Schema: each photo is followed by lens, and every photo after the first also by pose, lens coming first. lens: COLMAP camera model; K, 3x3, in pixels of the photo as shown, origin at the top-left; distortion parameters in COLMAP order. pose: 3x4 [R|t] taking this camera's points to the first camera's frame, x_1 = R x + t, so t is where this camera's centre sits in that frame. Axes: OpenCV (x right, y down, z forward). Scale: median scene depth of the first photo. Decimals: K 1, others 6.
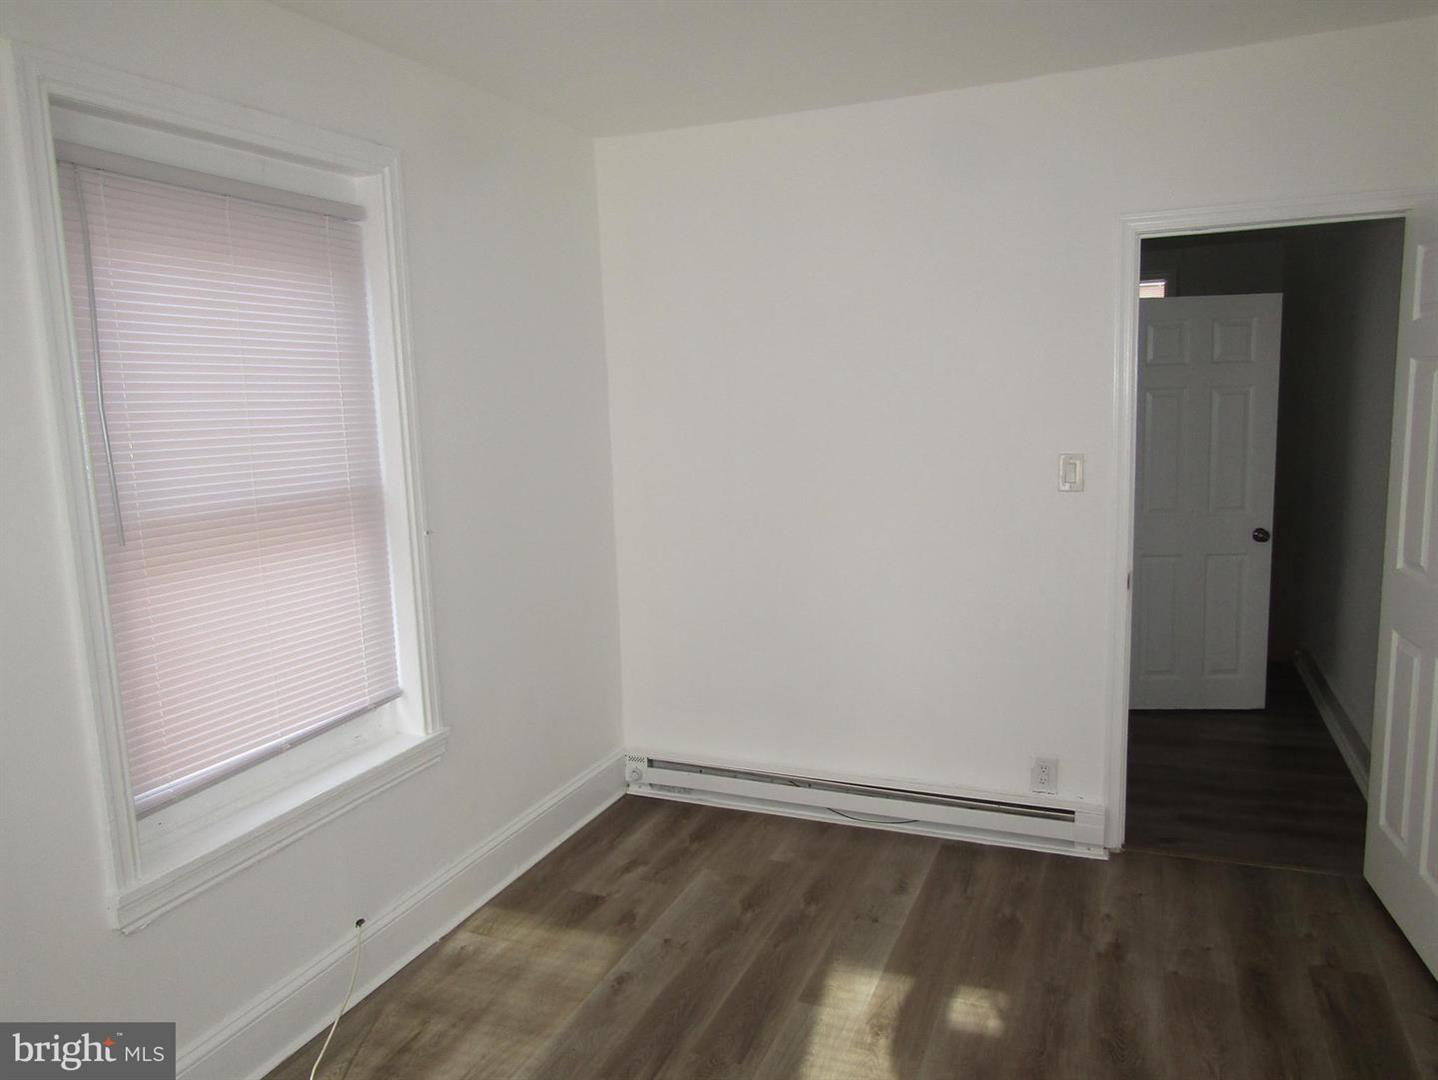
lens RADIAL K [[1021.9, 0, 716.1], [0, 1021.9, 539.8], [0, 0, 1]] dist [-0.016104, 0.004254]
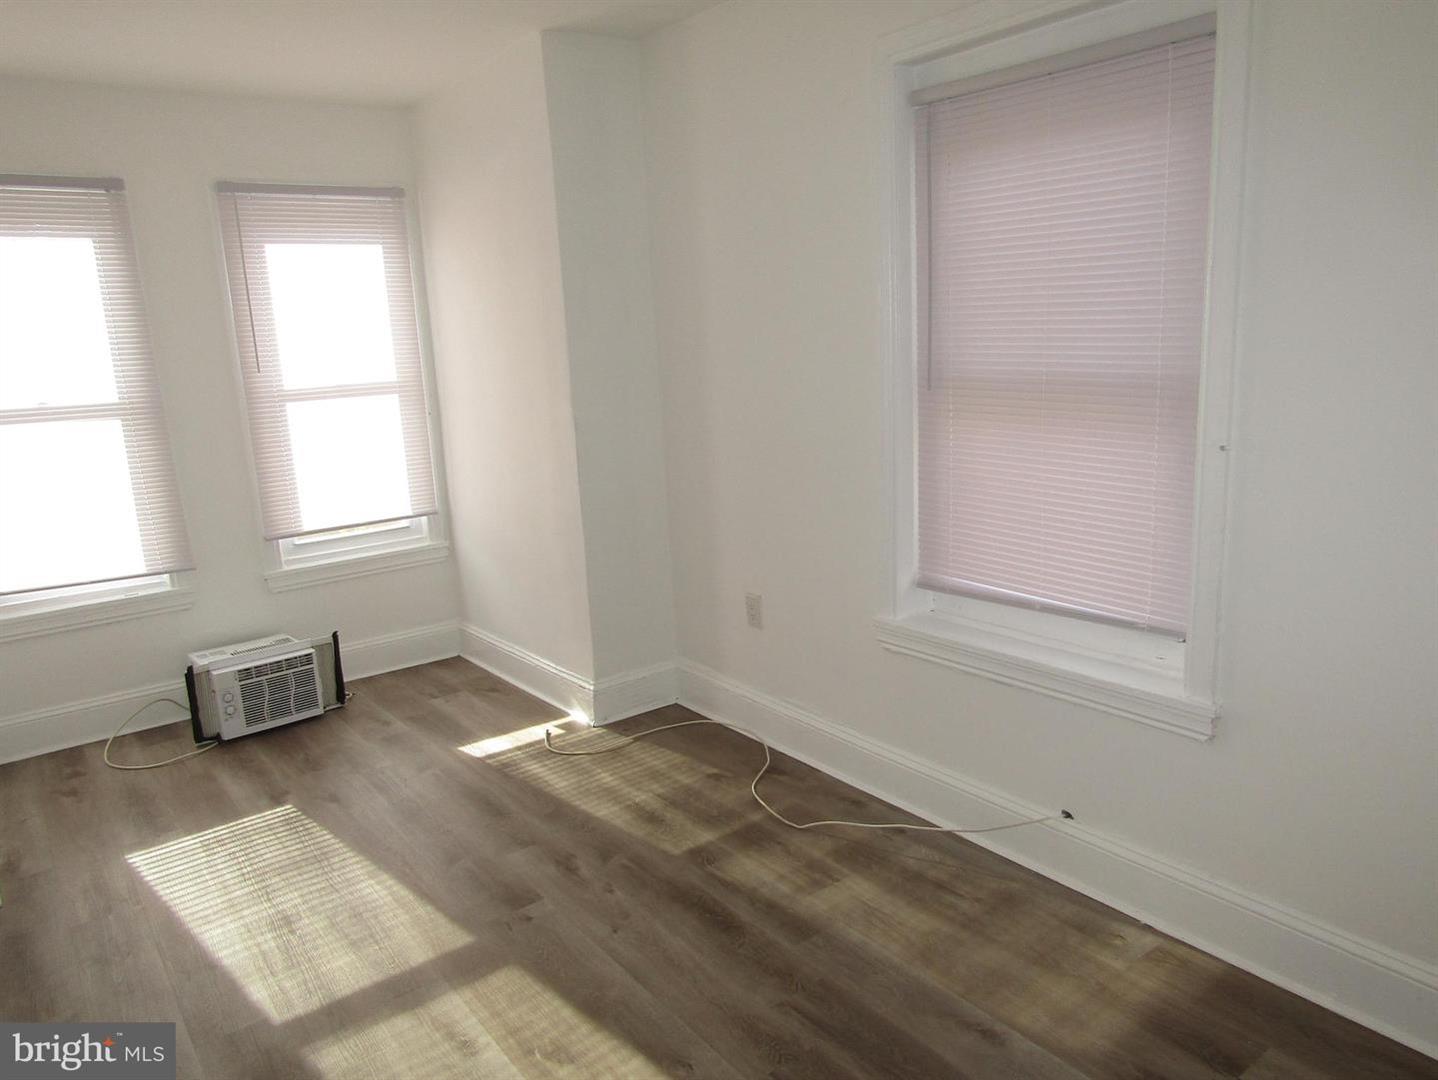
lens RADIAL K [[1021.9, 0, 717.1], [0, 1021.9, 542.6], [0, 0, 1]] dist [-0.016104, 0.004254]
pose [[-0.505789, 0.244884, -0.827170, 0.570294], [-0.053413, 0.948133, 0.313355, -0.164734], [0.861002, 0.202673, -0.466475, 1.105398]]
